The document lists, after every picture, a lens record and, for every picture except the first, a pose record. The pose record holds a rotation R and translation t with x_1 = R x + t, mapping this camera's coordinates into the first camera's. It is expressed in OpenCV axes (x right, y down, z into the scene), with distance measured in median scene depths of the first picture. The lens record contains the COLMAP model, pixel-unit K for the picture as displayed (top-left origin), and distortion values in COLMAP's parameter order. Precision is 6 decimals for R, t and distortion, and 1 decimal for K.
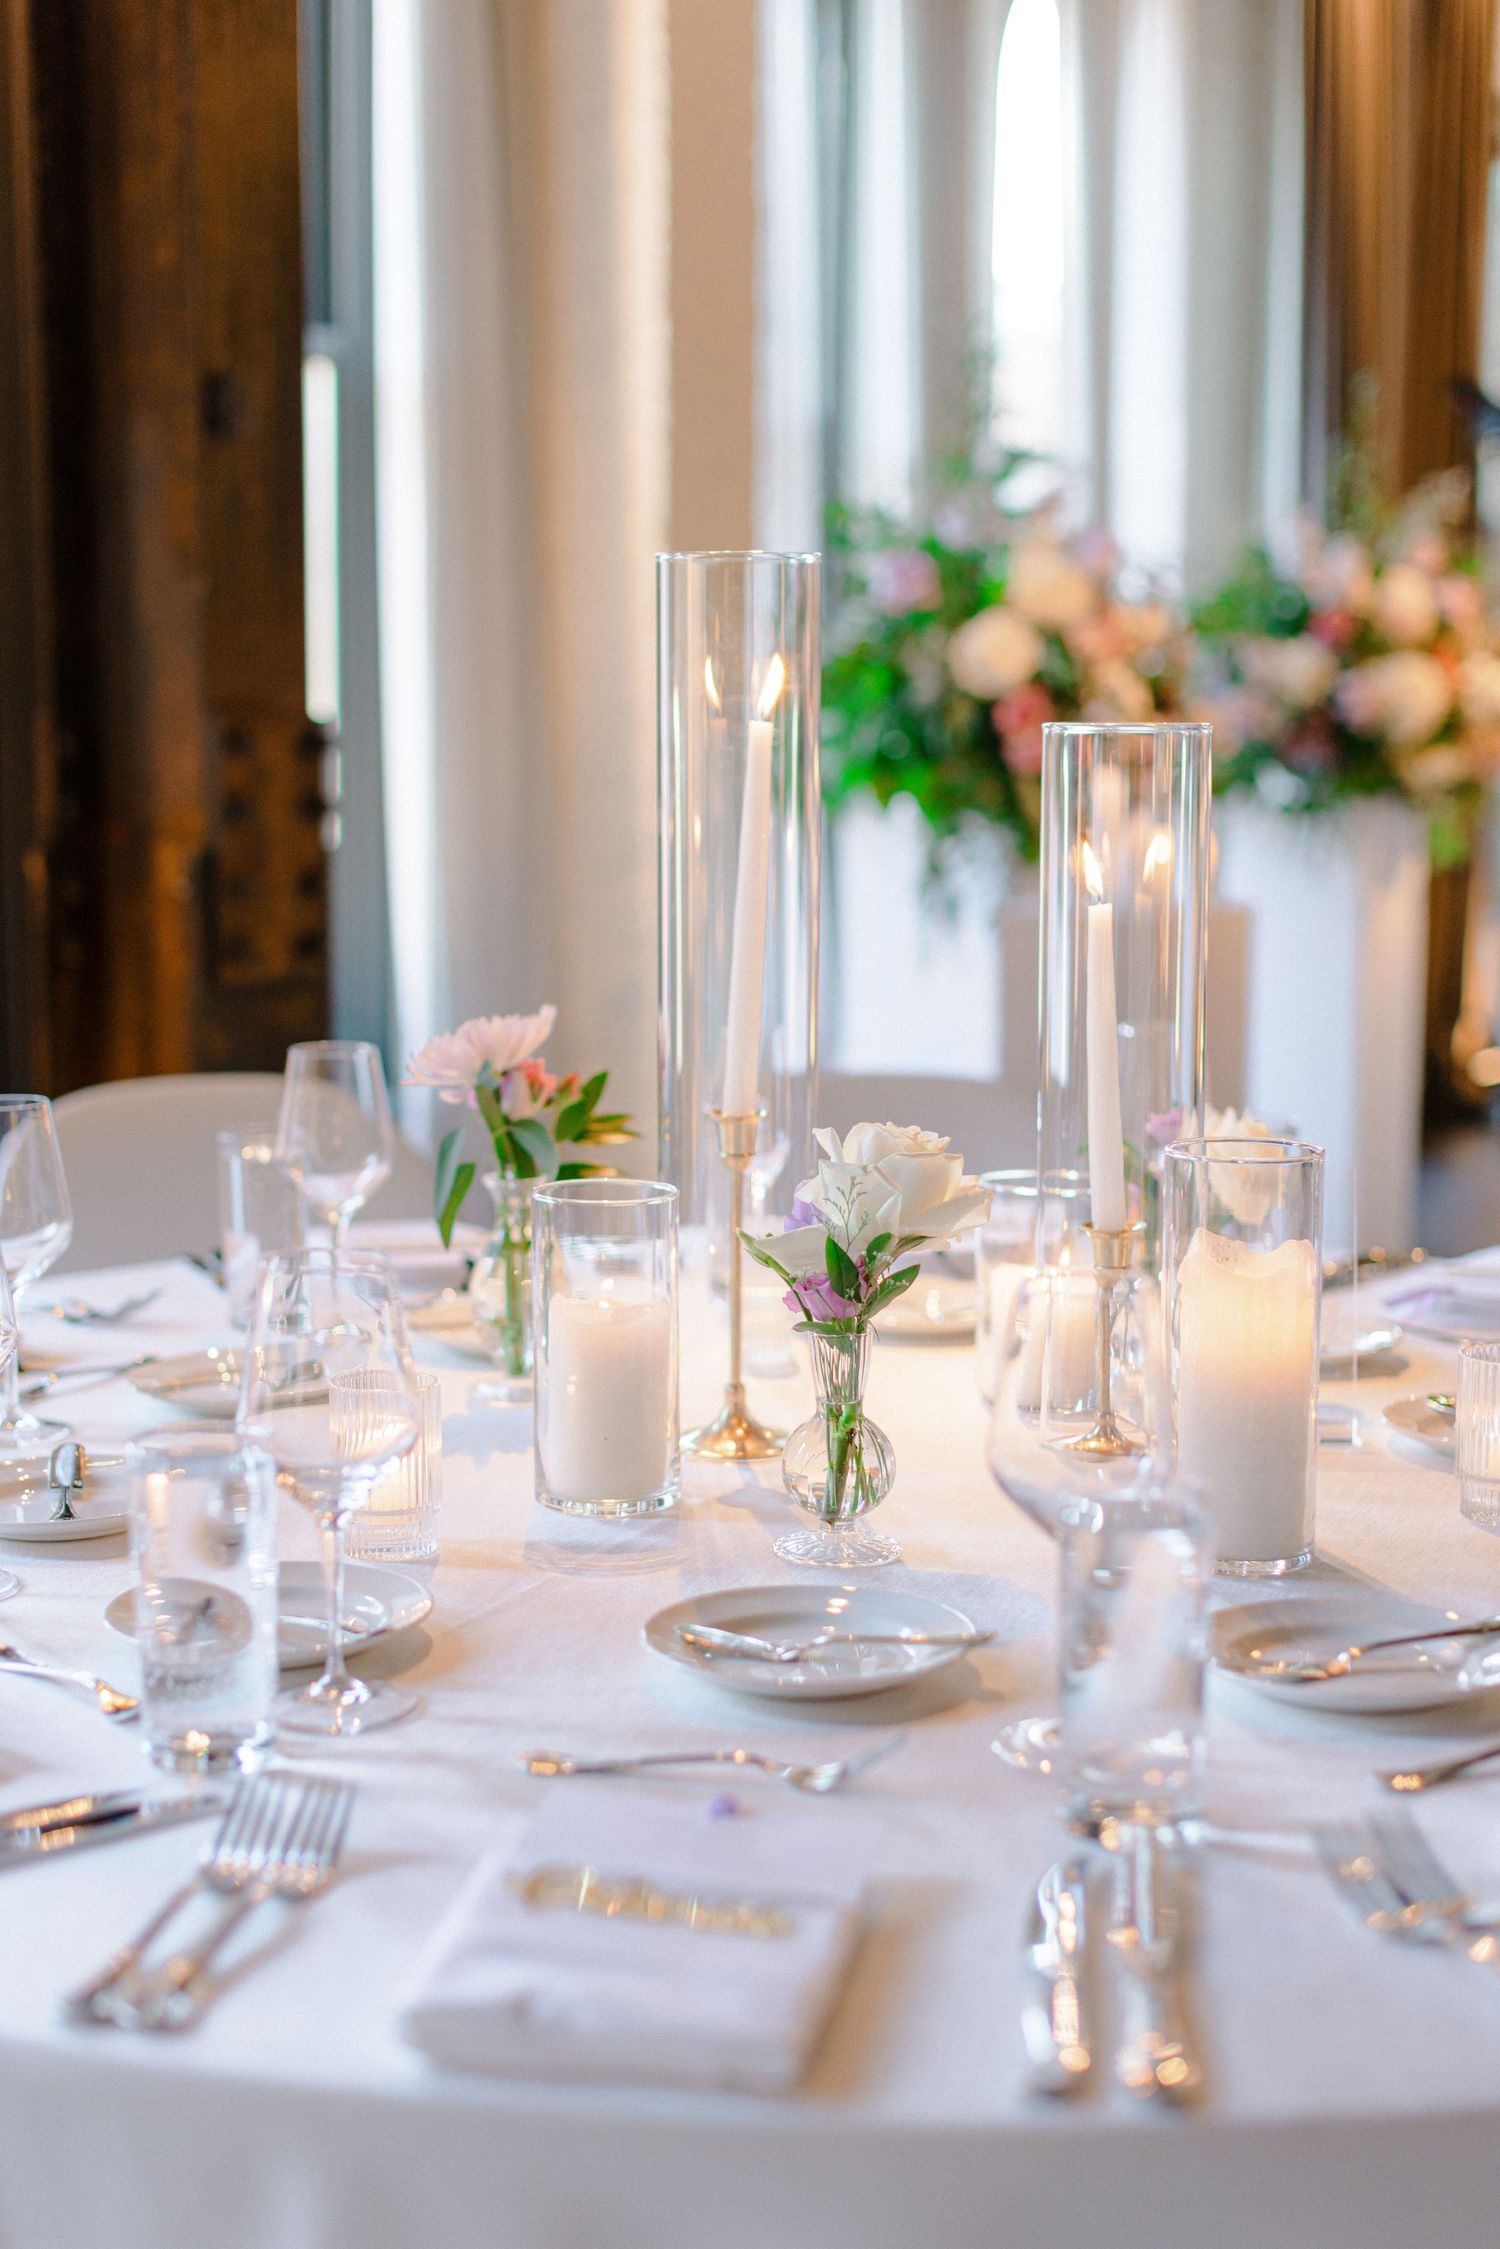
lens RADIAL K [[3134.8, 0, 752.1], [0, 3134.8, 1130.8], [0, 0, 1]] dist [-0.037101, 0.000000]
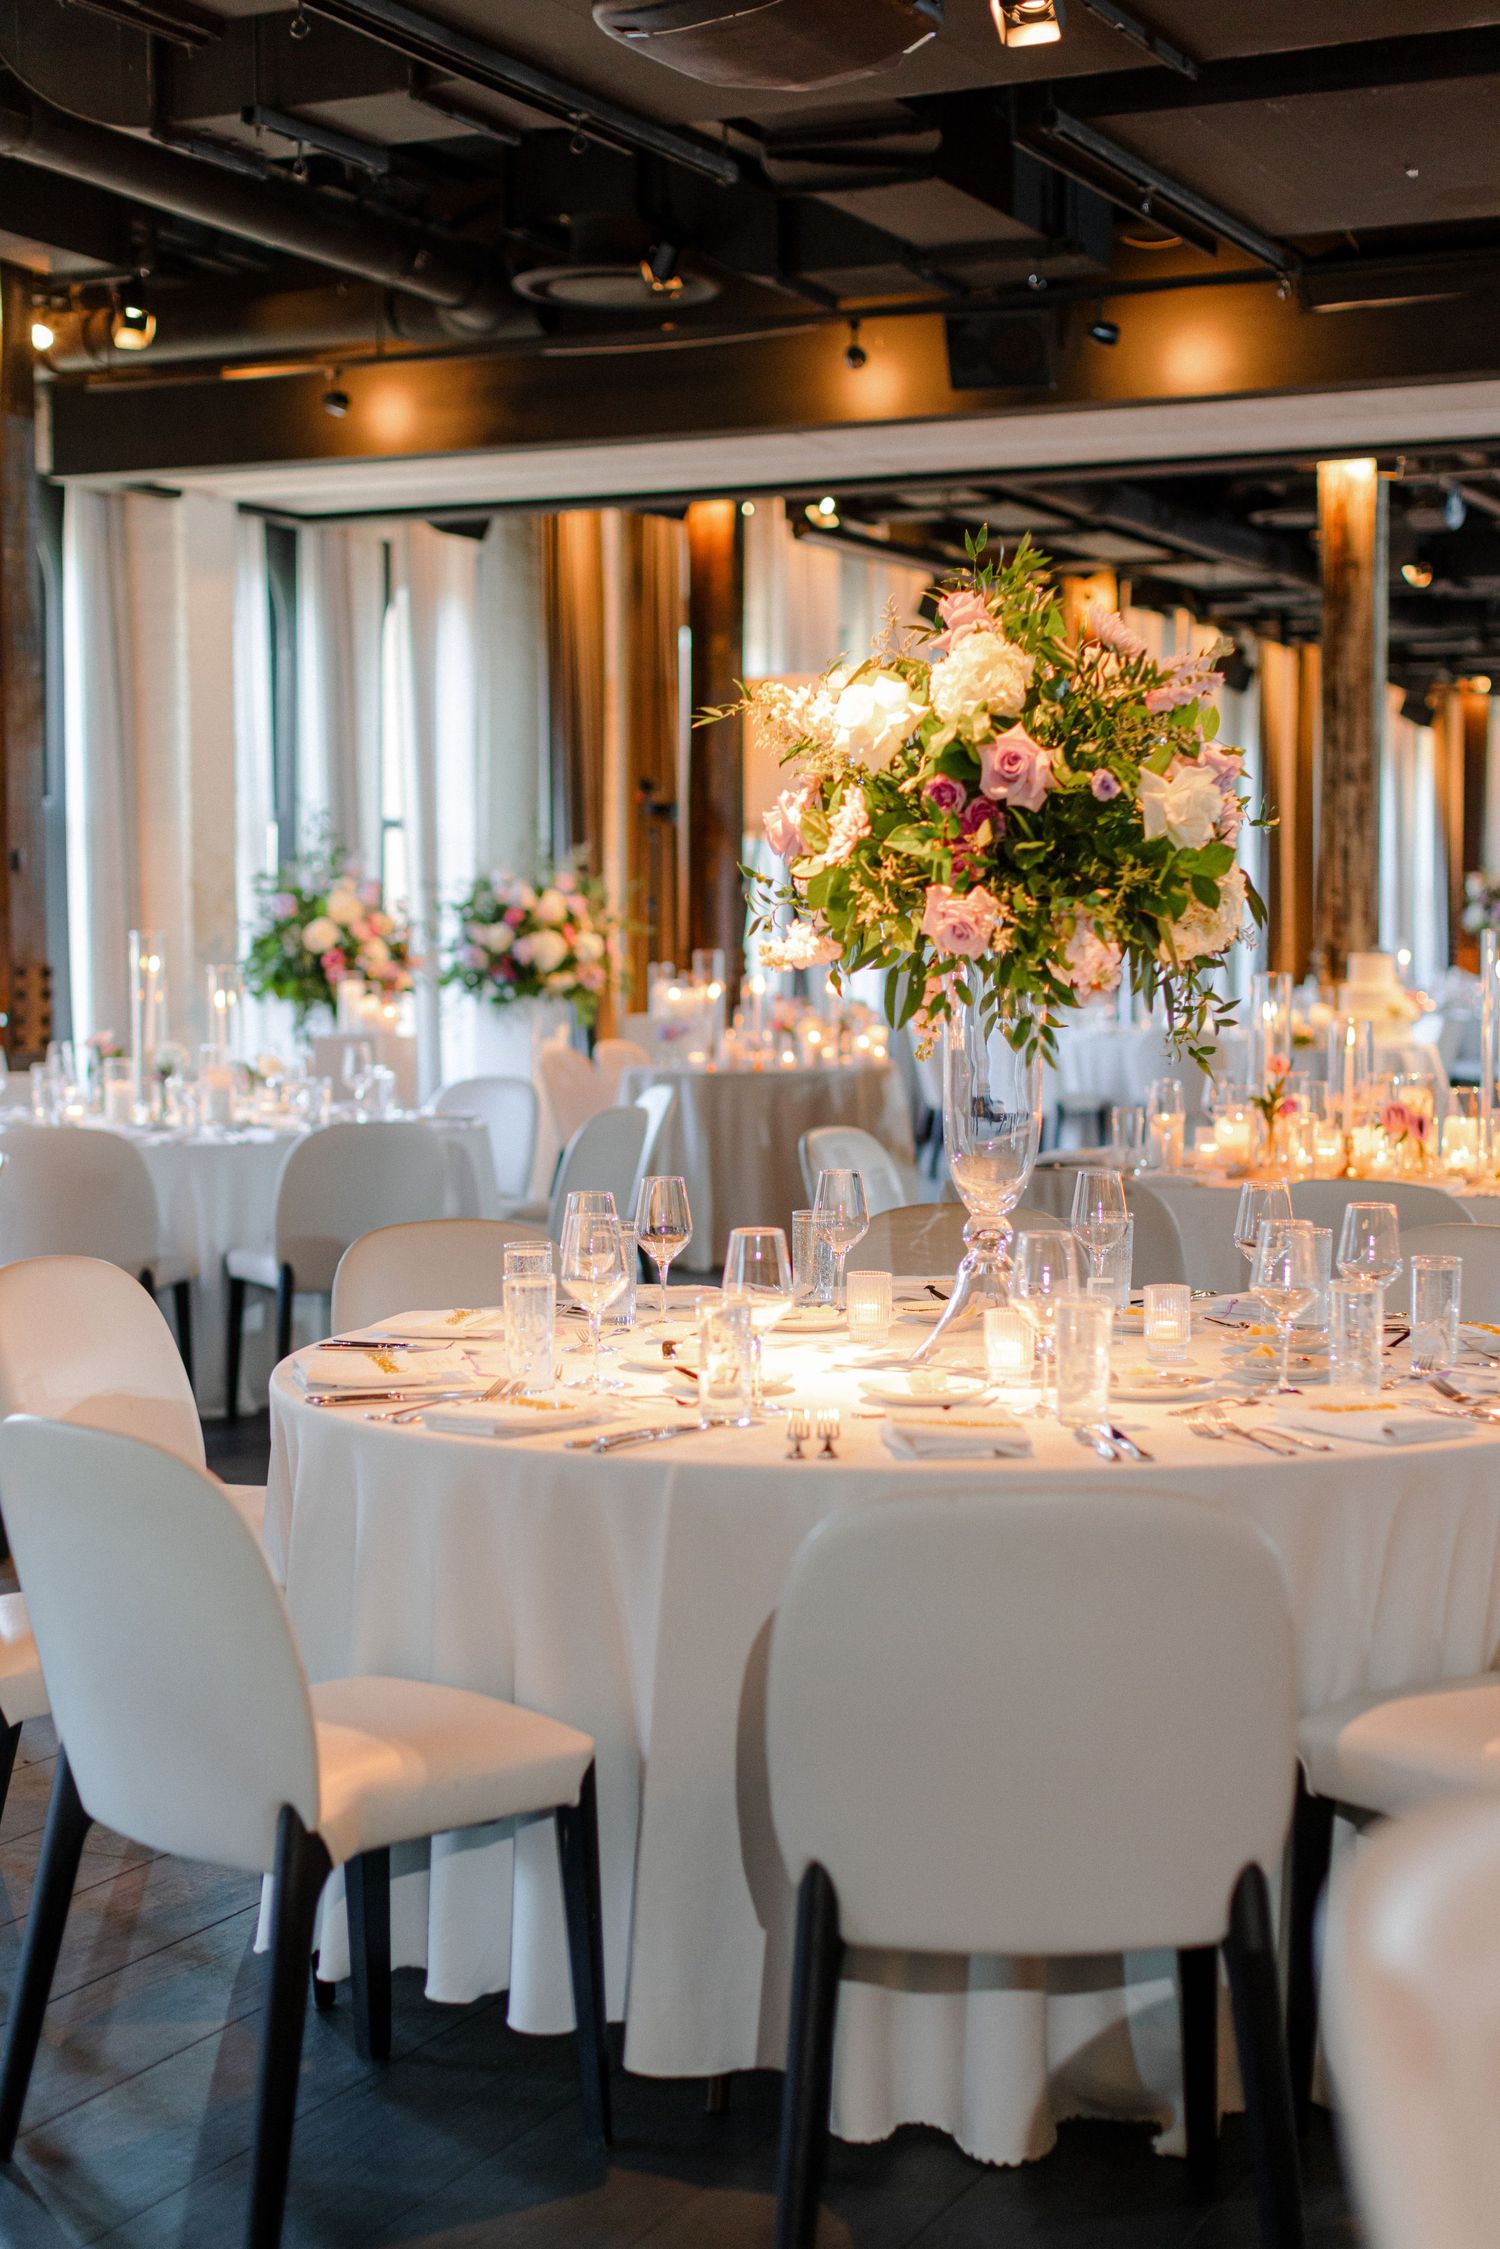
lens RADIAL K [[3134.8, 0, 750.9], [0, 3134.8, 1116.1], [0, 0, 1]] dist [-0.037101, 0.000000]
pose [[0.995461, -0.007798, 0.094849, 0.178645], [0.015230, 0.996846, -0.077886, 0.189704], [-0.093942, 0.078977, 0.992440, -1.489748]]
